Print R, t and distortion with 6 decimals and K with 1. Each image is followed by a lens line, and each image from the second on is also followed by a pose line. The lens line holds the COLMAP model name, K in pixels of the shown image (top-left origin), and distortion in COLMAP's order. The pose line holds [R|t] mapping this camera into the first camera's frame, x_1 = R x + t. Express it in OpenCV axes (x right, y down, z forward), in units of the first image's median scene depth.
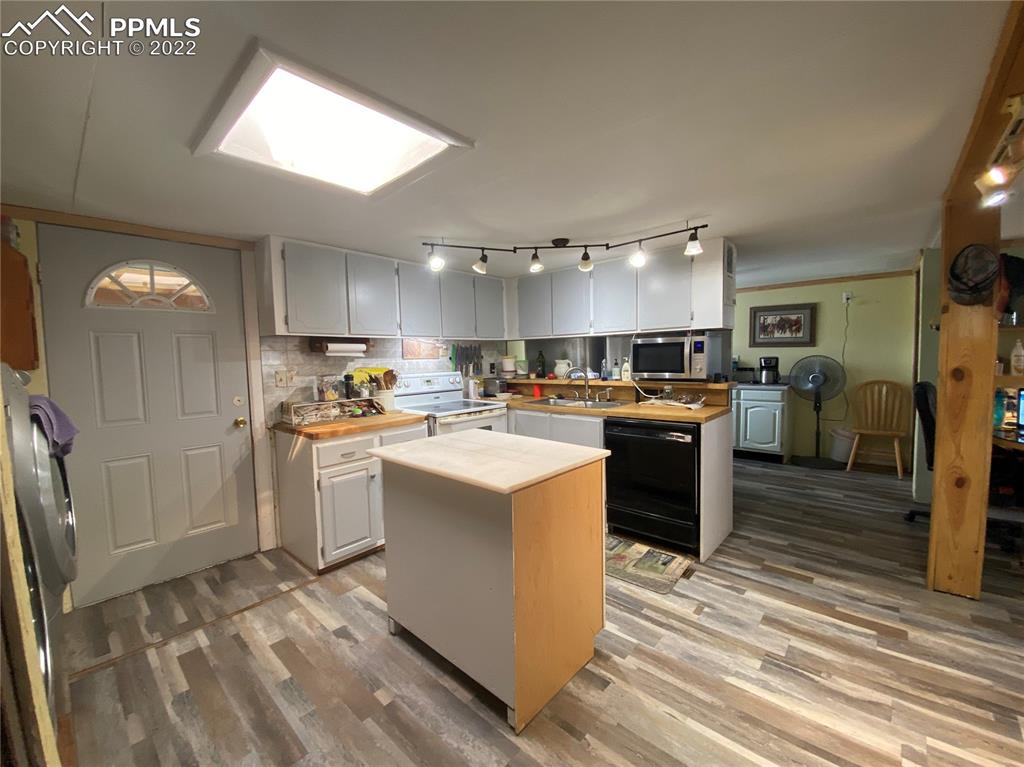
lens RADIAL K [[412.1, 0, 512.0], [0, 412.1, 383.5], [0, 0, 1]] dist [0.023704, -0.020466]
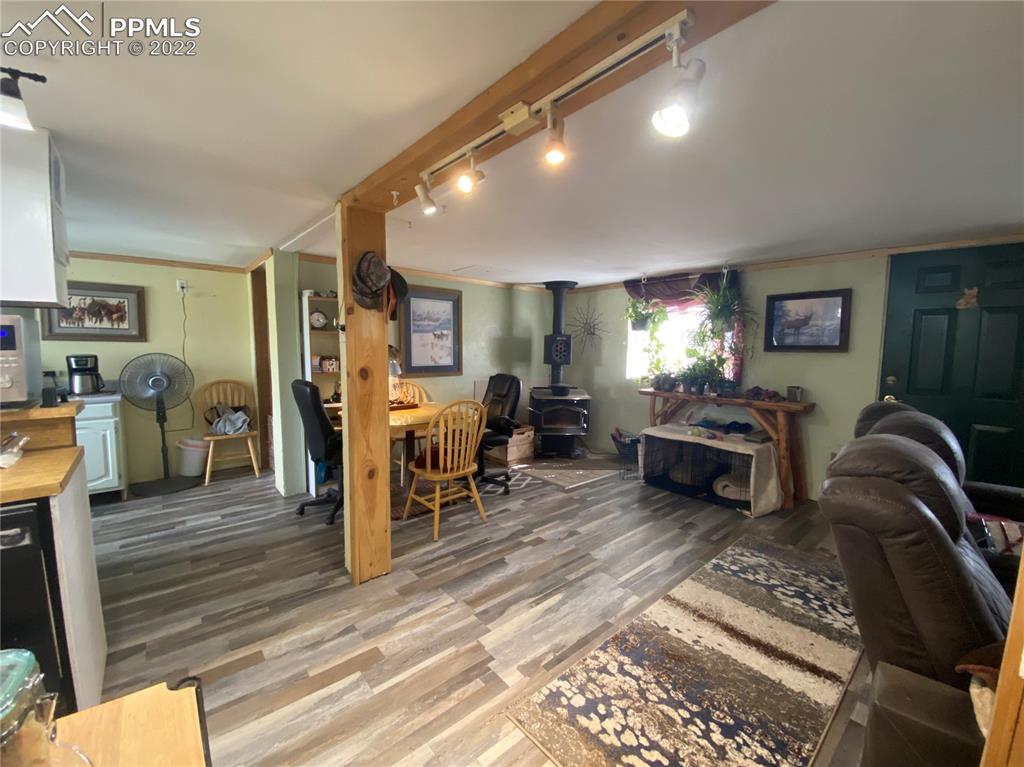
lens RADIAL K [[413.4, 0, 512.0], [0, 413.4, 383.5], [0, 0, 1]] dist [0.017892, -0.020166]
pose [[0.135072, -0.065392, 0.988676, 0.065490], [0.056884, 0.996686, 0.058150, -0.028707], [-0.989202, 0.048386, 0.138344, 0.364299]]
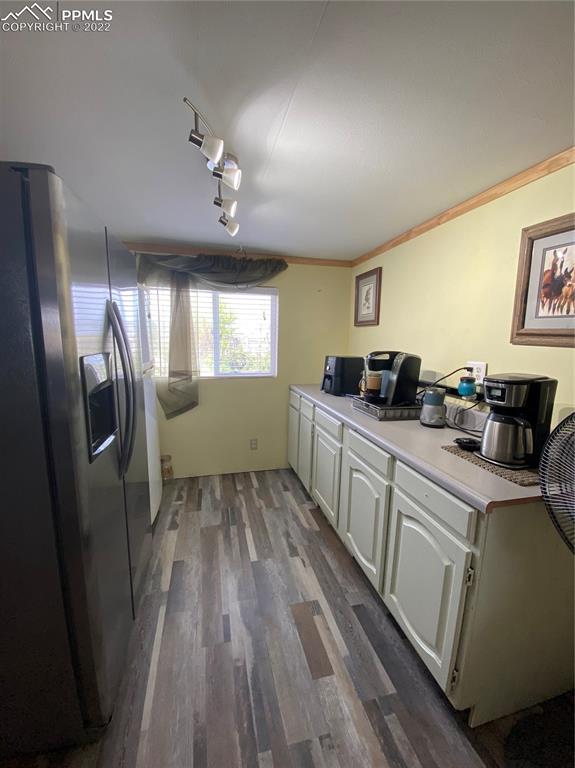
lens RADIAL K [[310.0, 0, 287.5], [0, 310.0, 384.0], [0, 0, 1]] dist [0.017892, -0.020166]
pose [[0.828759, 0.123197, -0.545876, 1.110119], [-0.074499, 0.991073, 0.110566, -0.131579], [0.554624, -0.050965, 0.830539, 1.298949]]
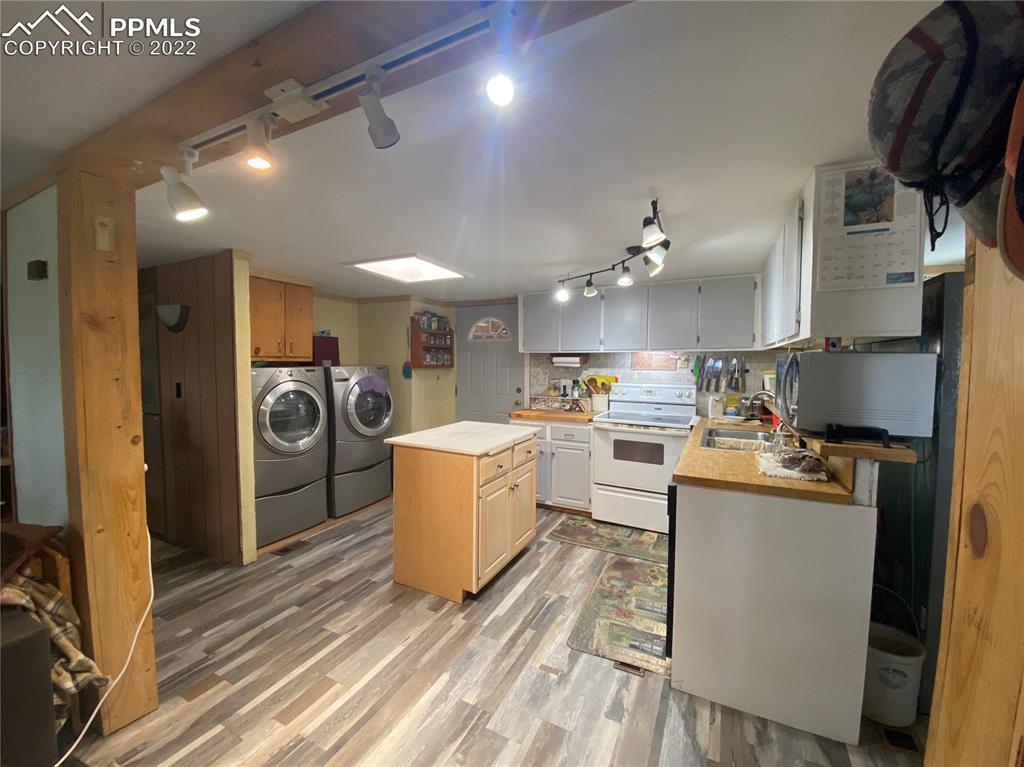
lens RADIAL K [[413.4, 0, 512.0], [0, 413.4, 383.5], [0, 0, 1]] dist [0.017892, -0.020166]
pose [[0.259592, 0.072971, -0.962957, 0.940754], [-0.076116, 0.995585, 0.054924, -0.075197], [0.962714, 0.059039, 0.264001, 0.501414]]
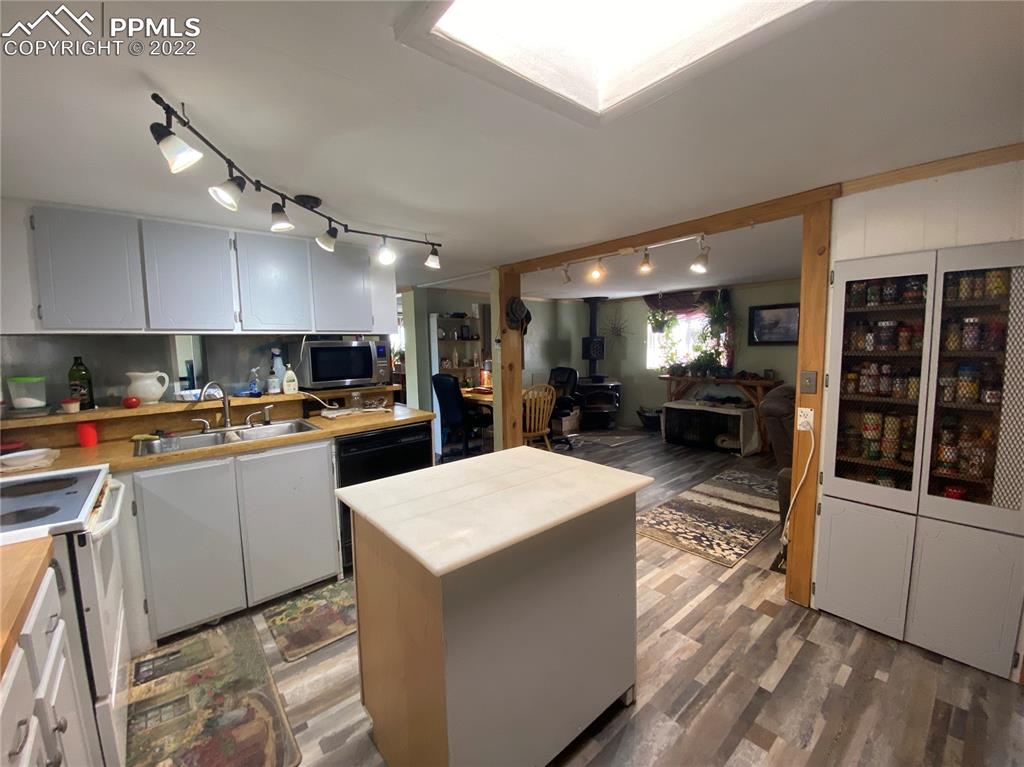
lens RADIAL K [[412.1, 0, 512.0], [0, 412.1, 383.5], [0, 0, 1]] dist [0.023704, -0.020466]
pose [[0.128584, -0.073696, 0.988957, -0.547271], [0.084751, 0.994403, 0.063083, -0.048318], [-0.988071, 0.075703, 0.134110, 0.575375]]
